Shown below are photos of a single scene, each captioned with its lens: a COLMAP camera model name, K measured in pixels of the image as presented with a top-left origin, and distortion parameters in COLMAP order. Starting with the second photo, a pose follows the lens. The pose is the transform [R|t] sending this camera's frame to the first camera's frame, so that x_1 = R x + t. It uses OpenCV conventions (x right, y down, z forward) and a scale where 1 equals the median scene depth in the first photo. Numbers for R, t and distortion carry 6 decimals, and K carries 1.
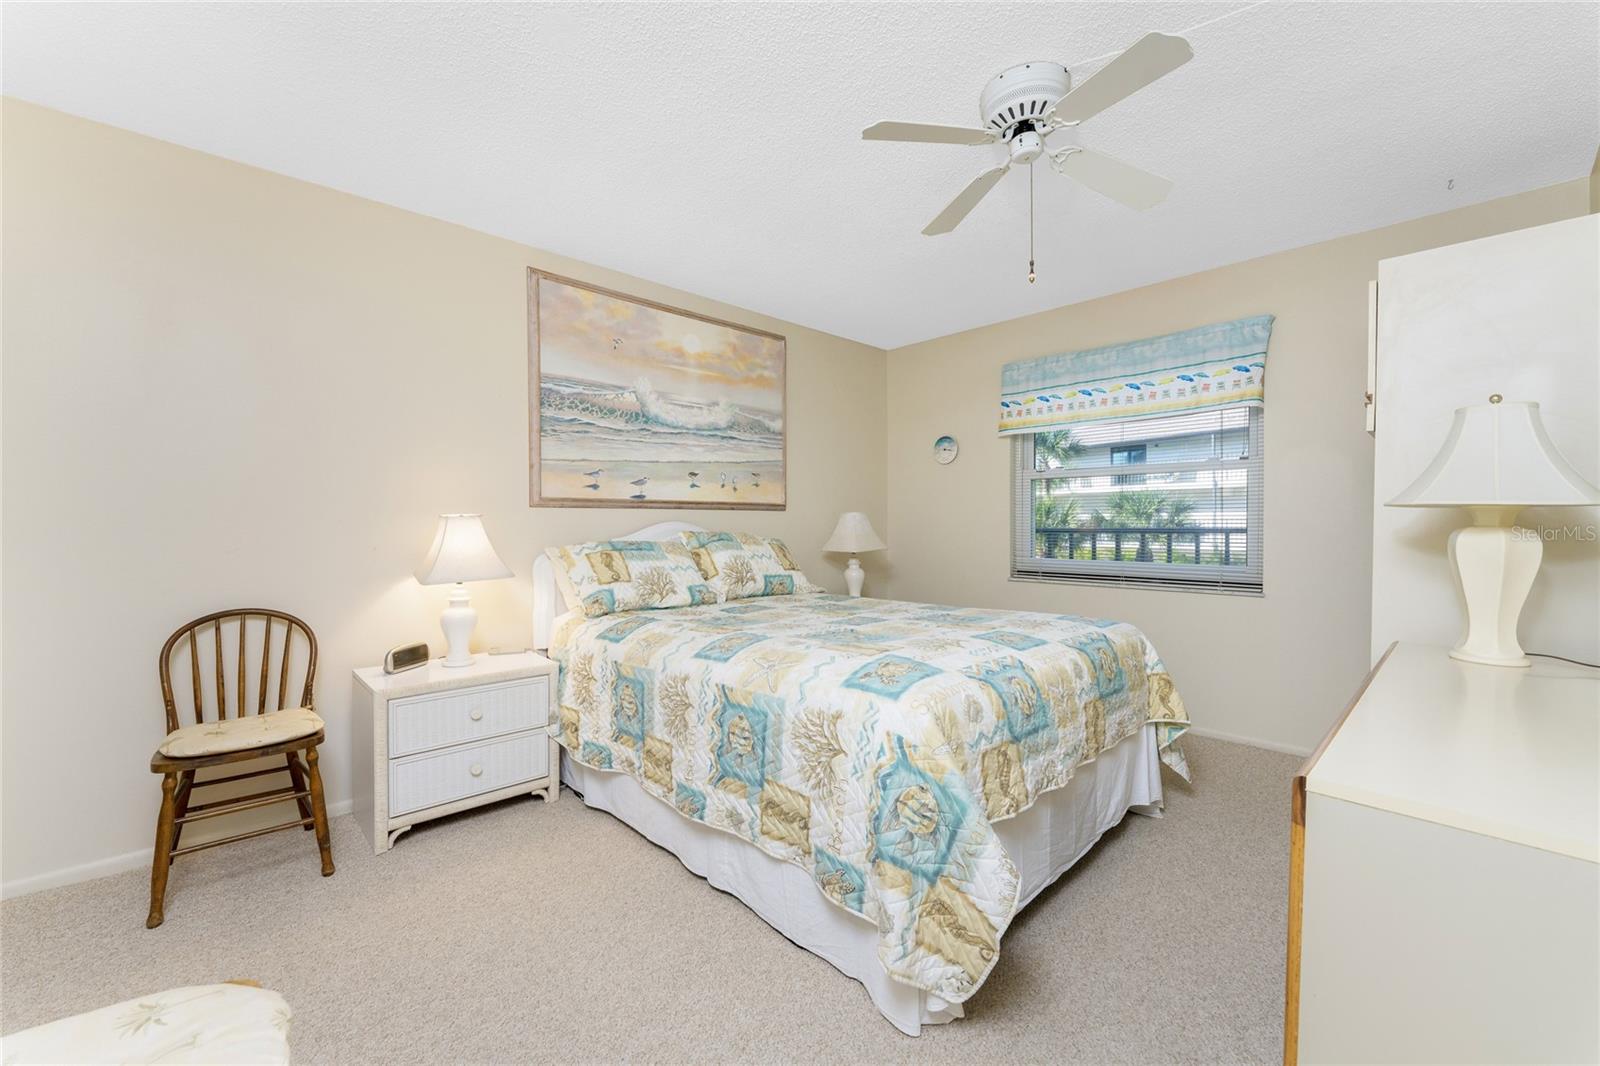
lens RADIAL K [[640.1, 0, 807.5], [0, 640.1, 534.0], [0, 0, 1]] dist [0.000572, -0.001818]
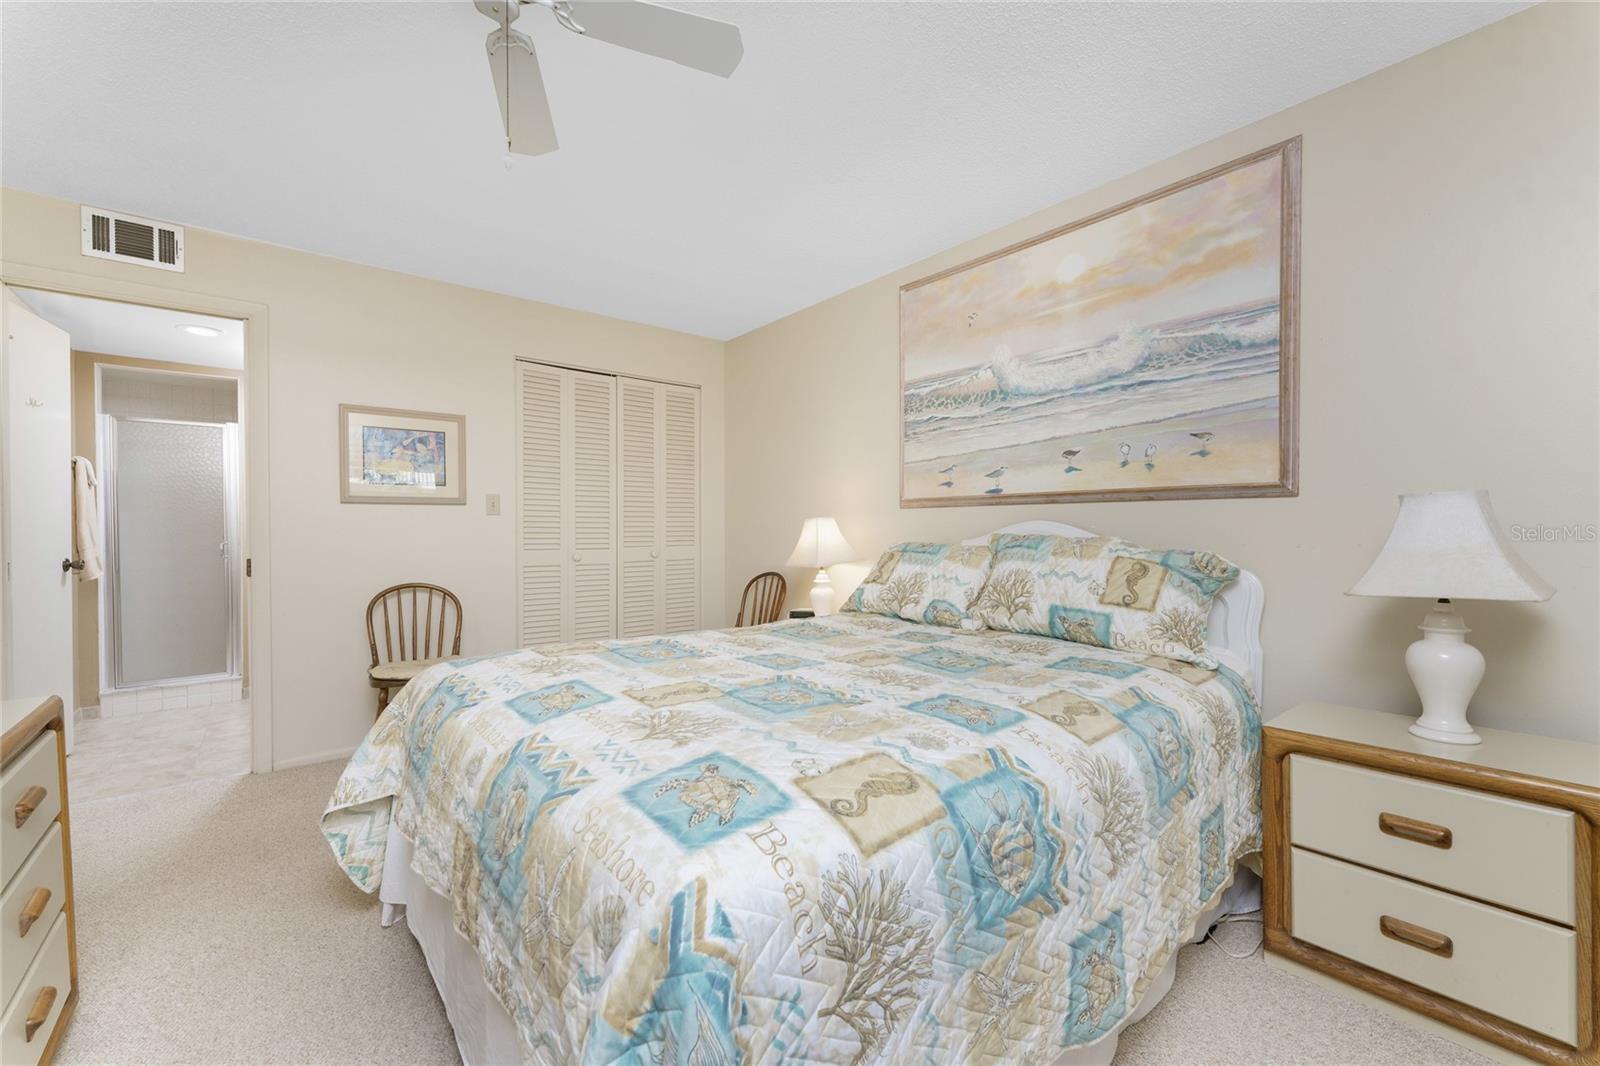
lens RADIAL K [[640.1, 0, 800.8], [0, 640.1, 529.8], [0, 0, 1]] dist [0.000572, -0.001818]
pose [[-0.072799, 0.004971, -0.997334, 0.554179], [-0.014971, 0.999869, 0.006076, -0.009216], [0.997234, 0.015373, -0.072715, 0.770844]]
